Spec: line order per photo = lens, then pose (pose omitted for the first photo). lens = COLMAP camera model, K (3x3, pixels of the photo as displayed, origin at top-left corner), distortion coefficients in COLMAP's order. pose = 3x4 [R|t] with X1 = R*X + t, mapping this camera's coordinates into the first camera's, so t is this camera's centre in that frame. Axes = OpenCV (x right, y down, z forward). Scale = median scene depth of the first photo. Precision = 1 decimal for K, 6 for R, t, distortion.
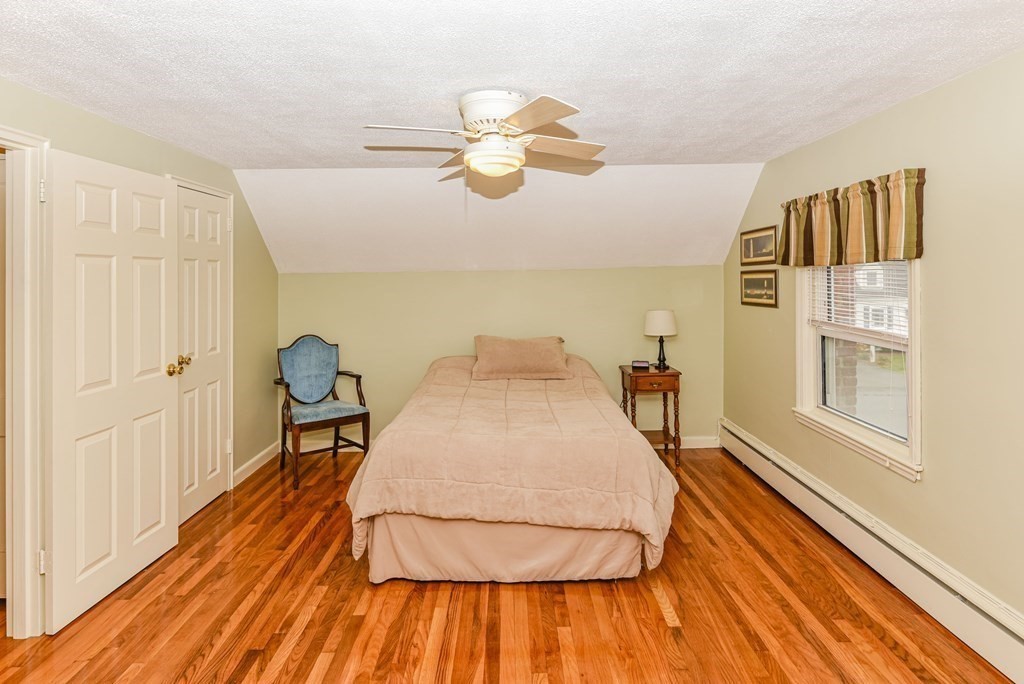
lens RADIAL K [[521.6, 0, 509.8], [0, 521.6, 267.9], [0, 0, 1]] dist [0.000874, -0.002098]
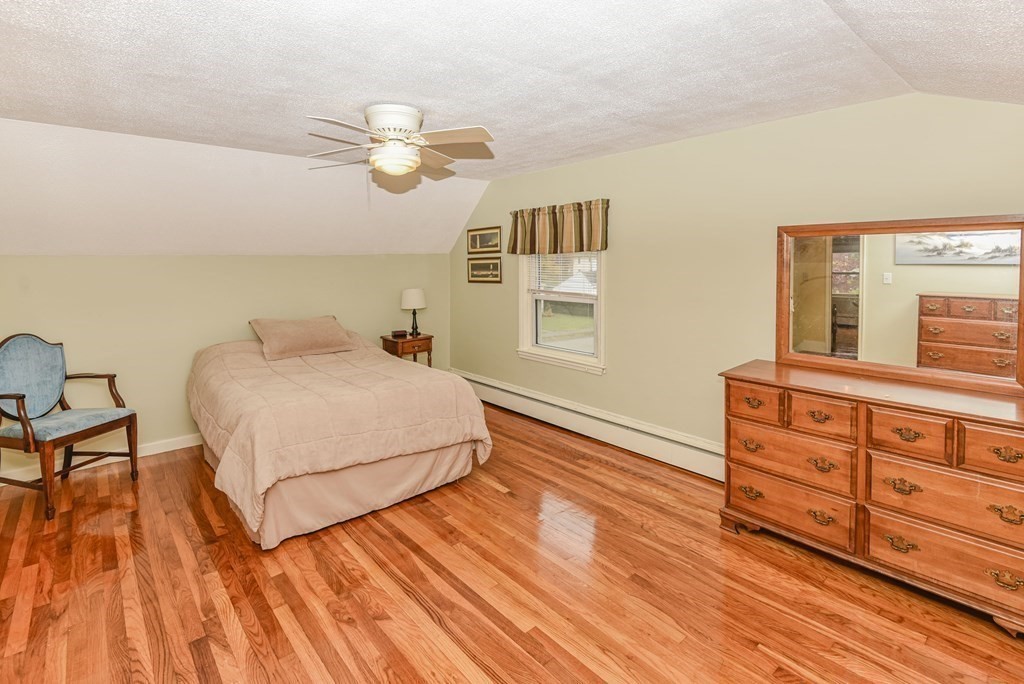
lens RADIAL K [[486.4, 0, 485.7], [0, 486.4, 274.5], [0, 0, 1]] dist [-0.000383, -0.000403]
pose [[0.769582, -0.011671, 0.638441, -0.487101], [-0.008559, 0.999555, 0.028589, 0.017743], [-0.638490, -0.027466, 0.769140, -0.014877]]
